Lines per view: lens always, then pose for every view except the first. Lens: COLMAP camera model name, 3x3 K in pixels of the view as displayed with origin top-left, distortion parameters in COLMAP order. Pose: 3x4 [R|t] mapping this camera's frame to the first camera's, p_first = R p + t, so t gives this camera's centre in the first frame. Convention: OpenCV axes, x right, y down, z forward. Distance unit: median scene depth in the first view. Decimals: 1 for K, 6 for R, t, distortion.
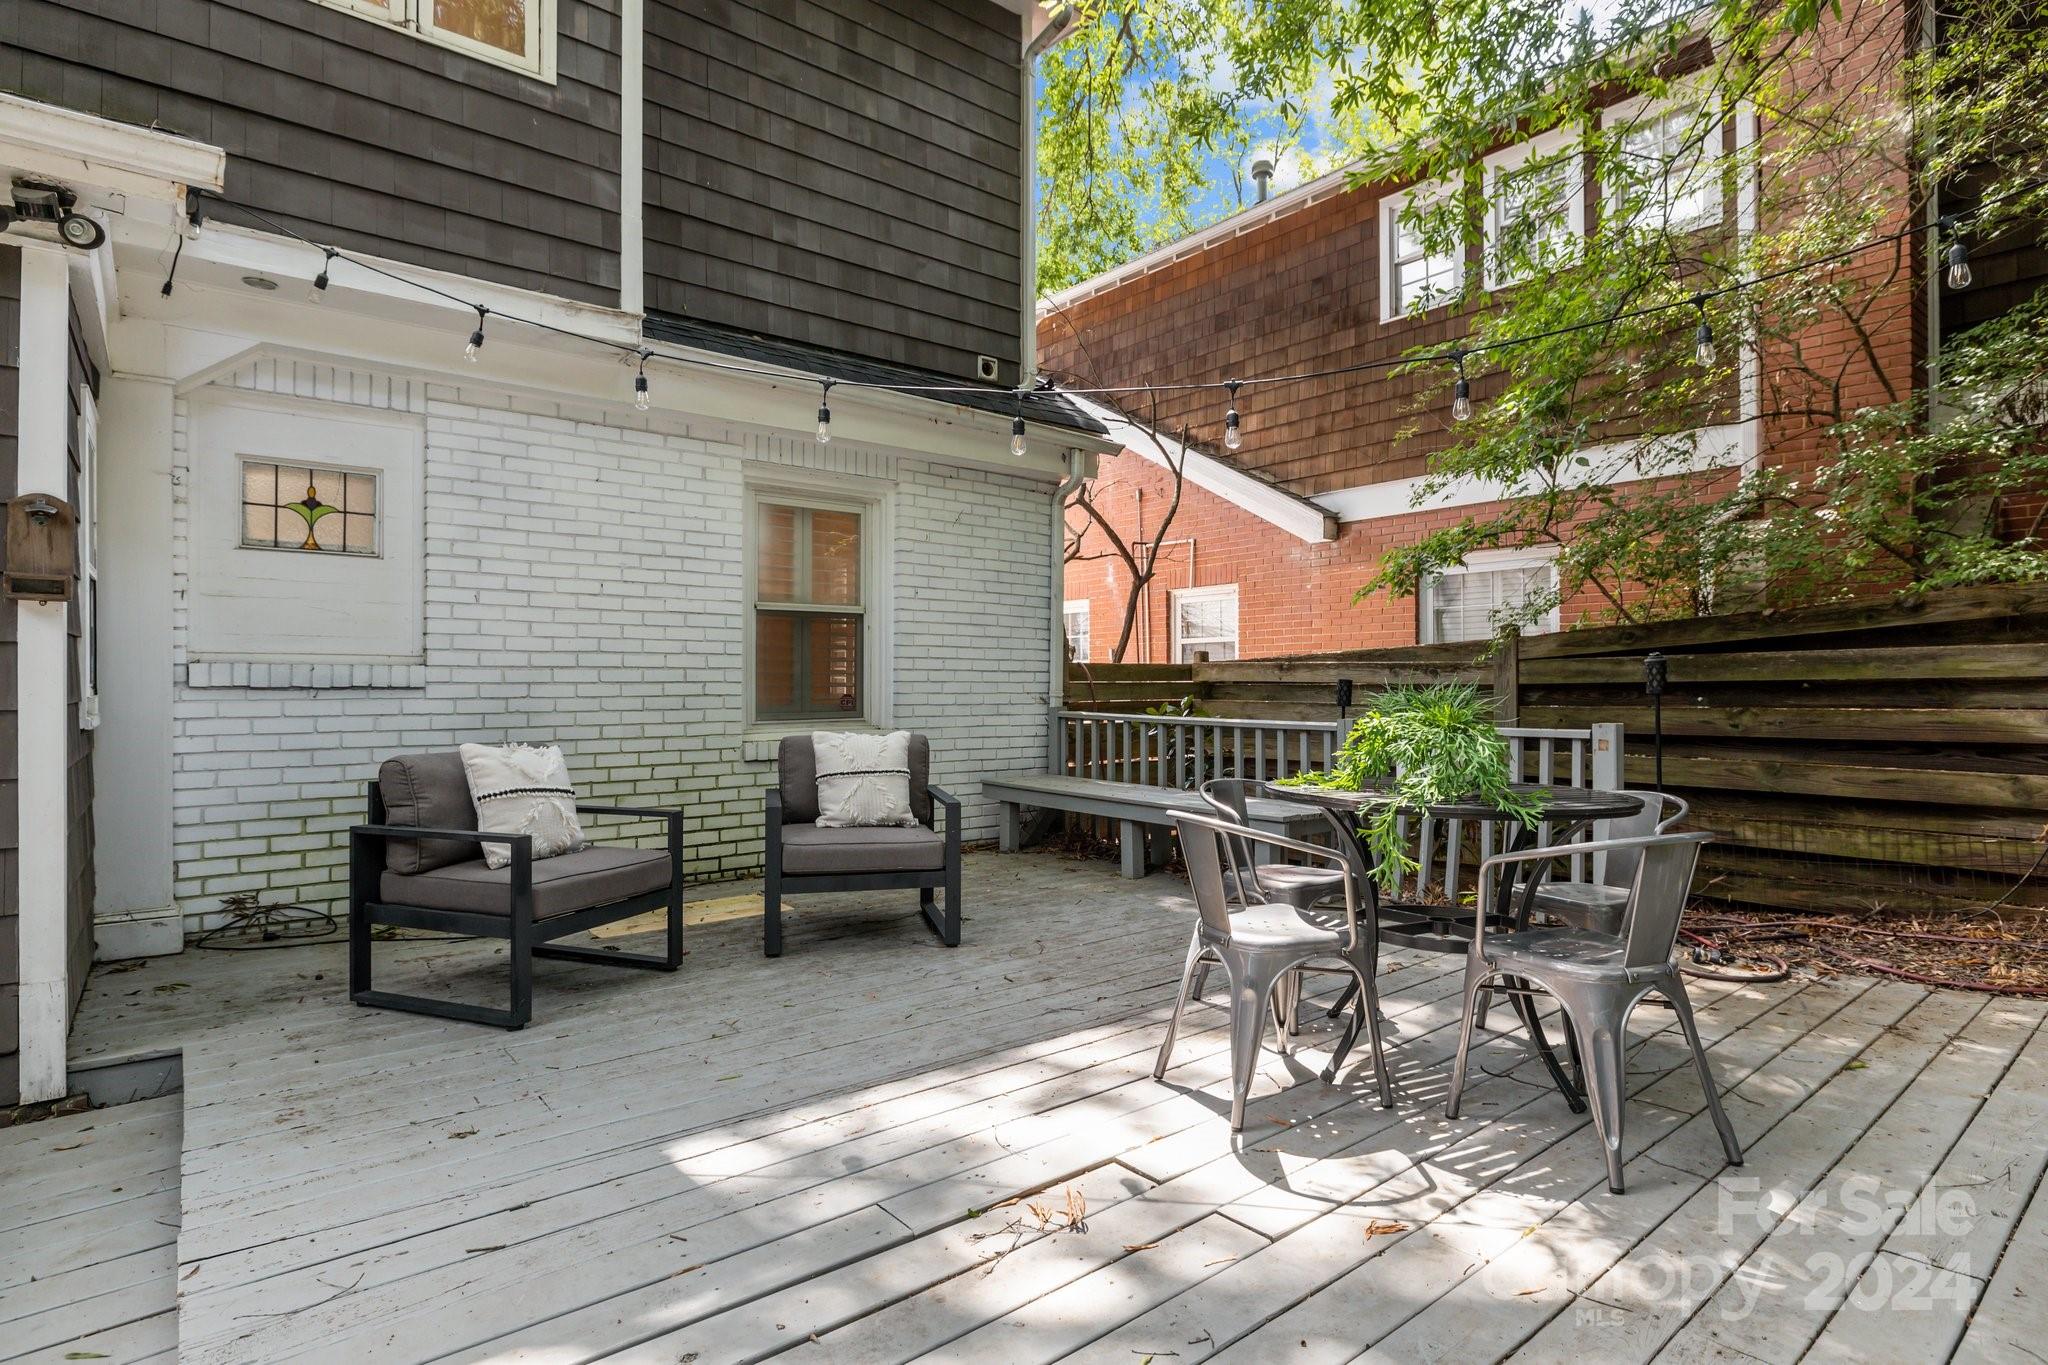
lens RADIAL K [[1055.4, 0, 1020.6], [0, 1055.4, 662.1], [0, 0, 1]] dist [-0.002857, -0.000593]
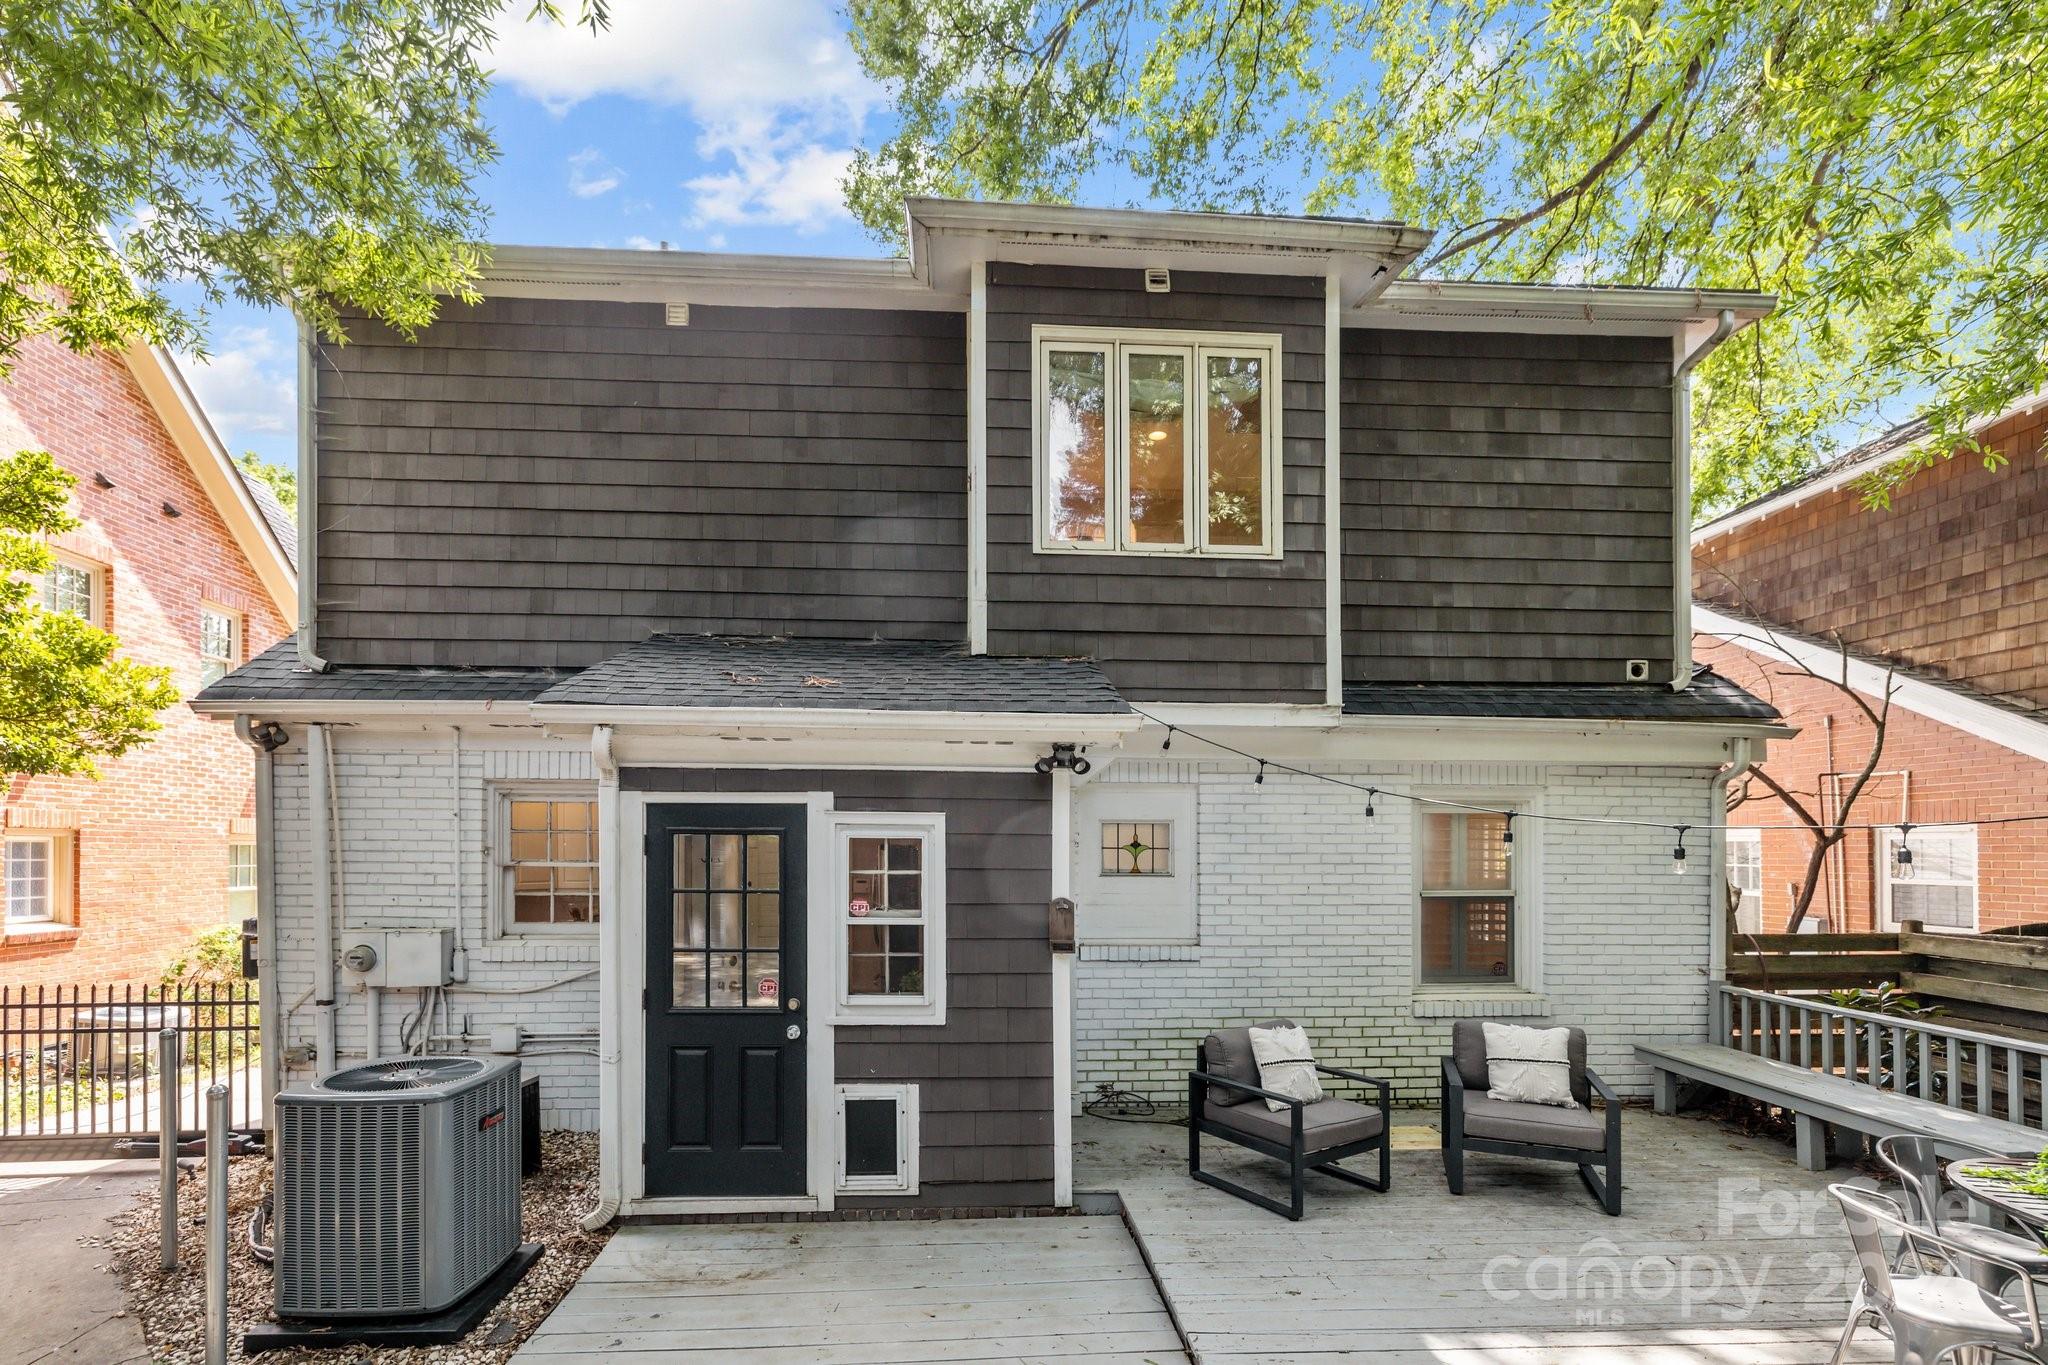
lens RADIAL K [[932.5, 0, 990.8], [0, 932.5, 831.8], [0, 0, 1]] dist [-0.000035, 0.000898]
pose [[0.808906, -0.005493, -0.587912, -0.006700], [0.007192, 0.999974, 0.000553, -0.138797], [0.587894, -0.004676, 0.808925, -0.236079]]
